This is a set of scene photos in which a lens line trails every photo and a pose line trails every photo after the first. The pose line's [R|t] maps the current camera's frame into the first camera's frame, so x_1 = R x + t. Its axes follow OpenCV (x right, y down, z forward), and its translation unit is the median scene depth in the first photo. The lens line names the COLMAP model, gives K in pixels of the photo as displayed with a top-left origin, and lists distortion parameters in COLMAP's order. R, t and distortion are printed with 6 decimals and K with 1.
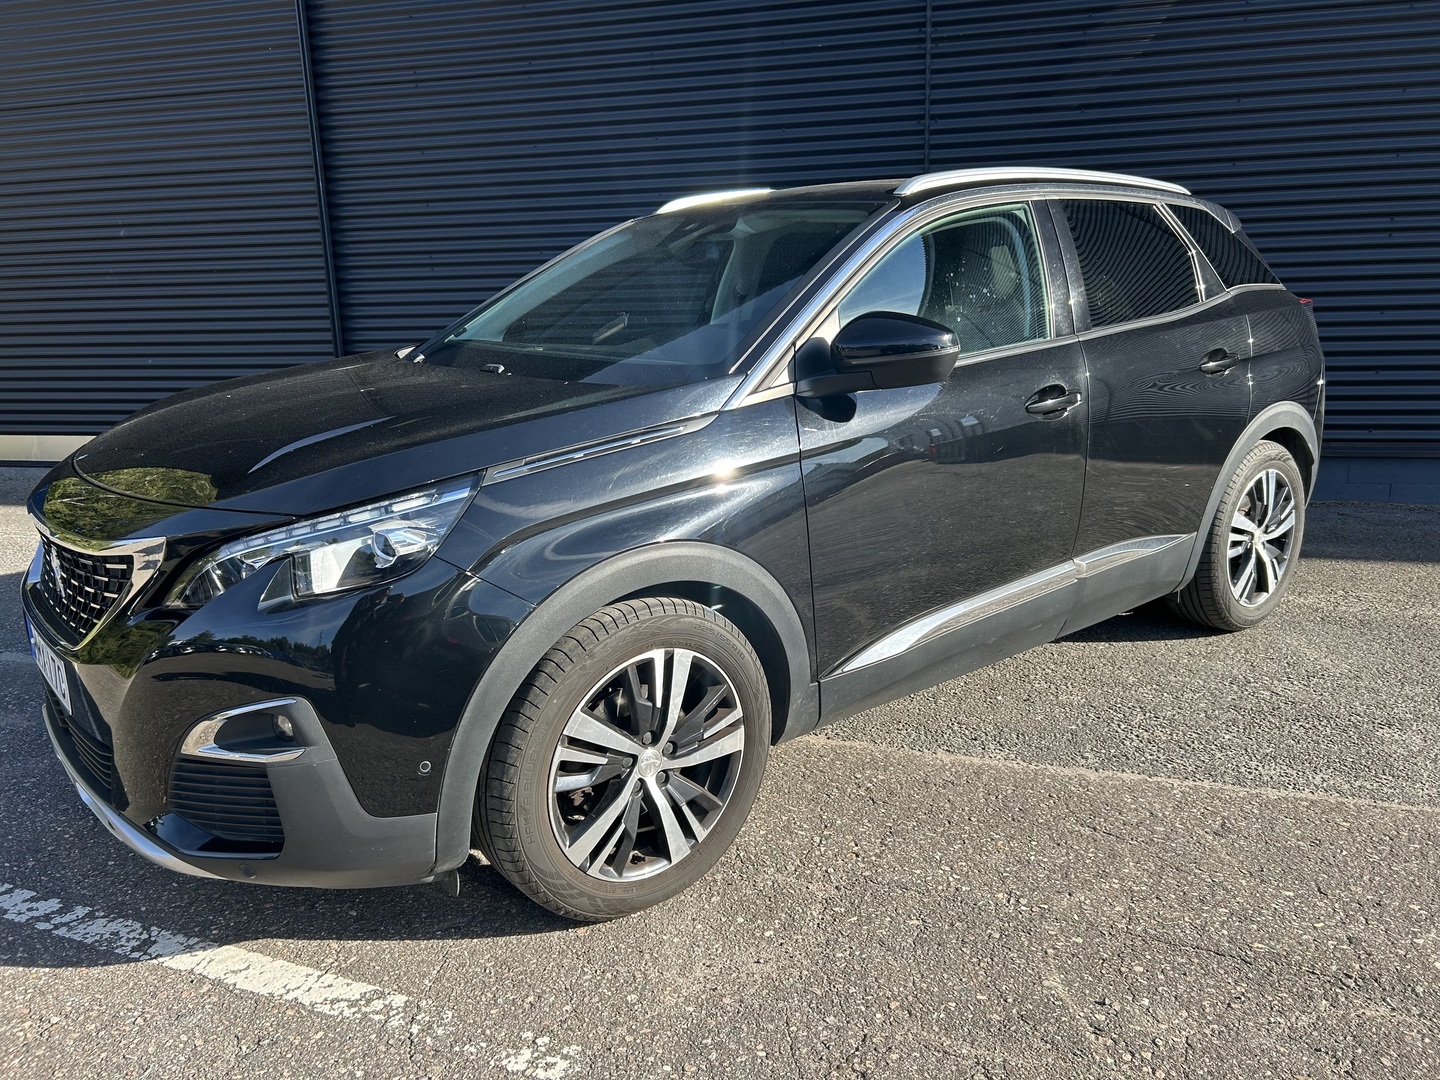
lens RADIAL K [[1082.3, 0, 732.0], [0, 1082.3, 547.0], [0, 0, 1]] dist [0.049594, -0.054499]
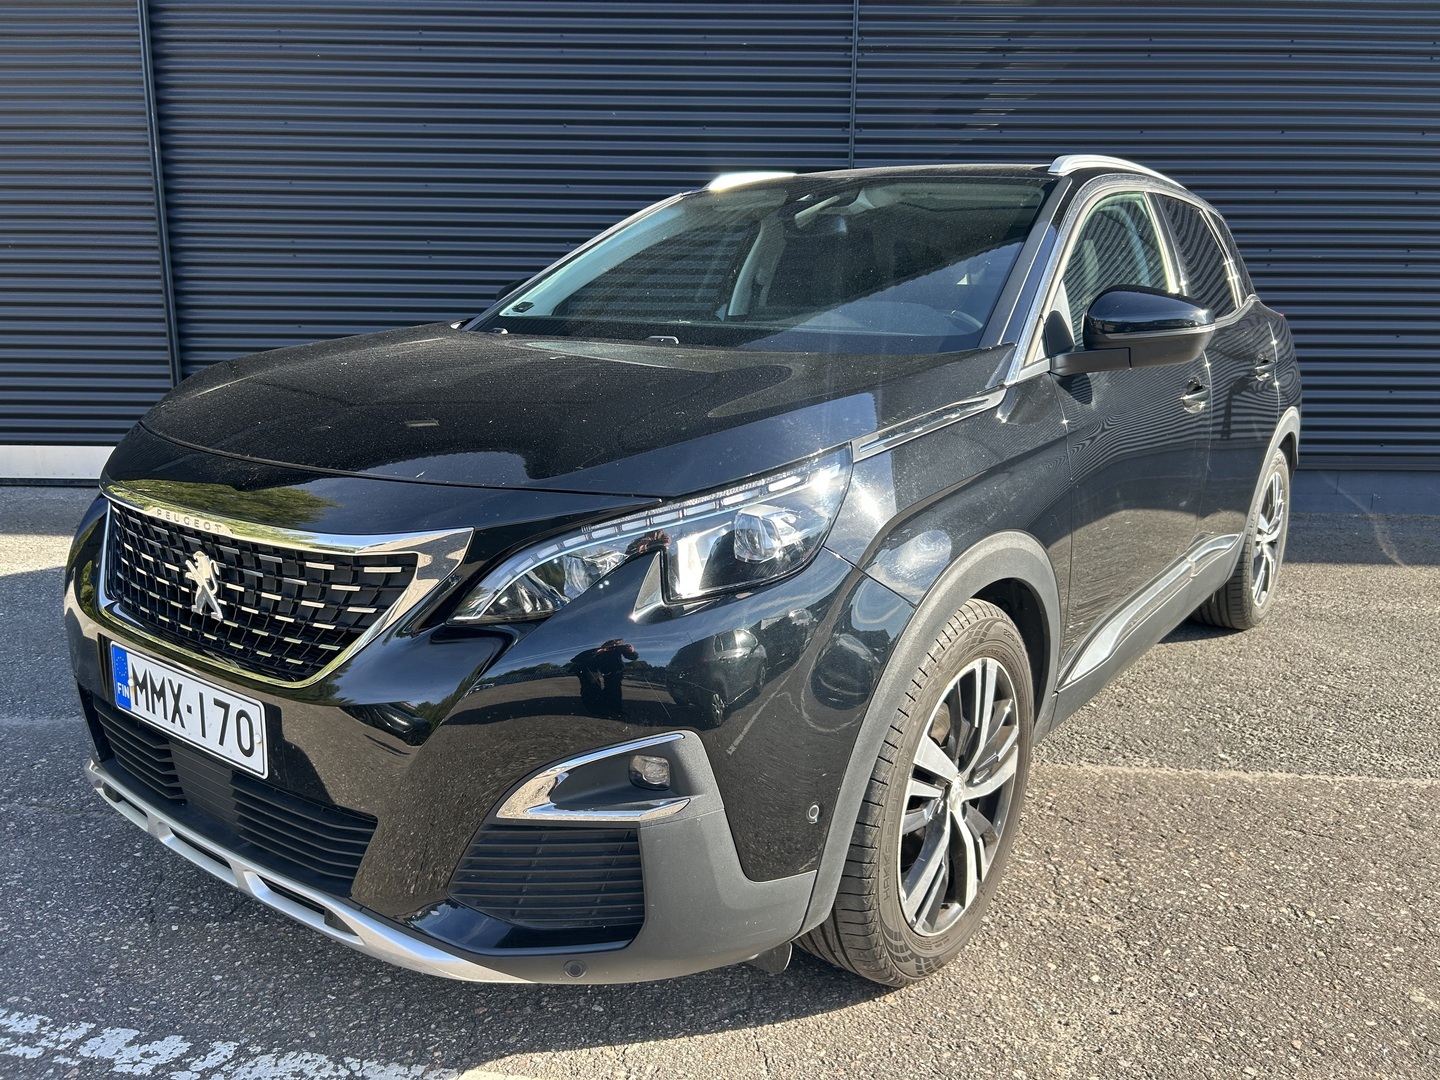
lens RADIAL K [[1082.3, 0, 725.4], [0, 1082.3, 542.7], [0, 0, 1]] dist [0.049594, -0.054499]
pose [[0.970547, -0.014046, 0.240500, -0.448020], [0.020898, 0.999444, -0.025964, 0.020049], [-0.240002, 0.030225, 0.970302, 0.200592]]
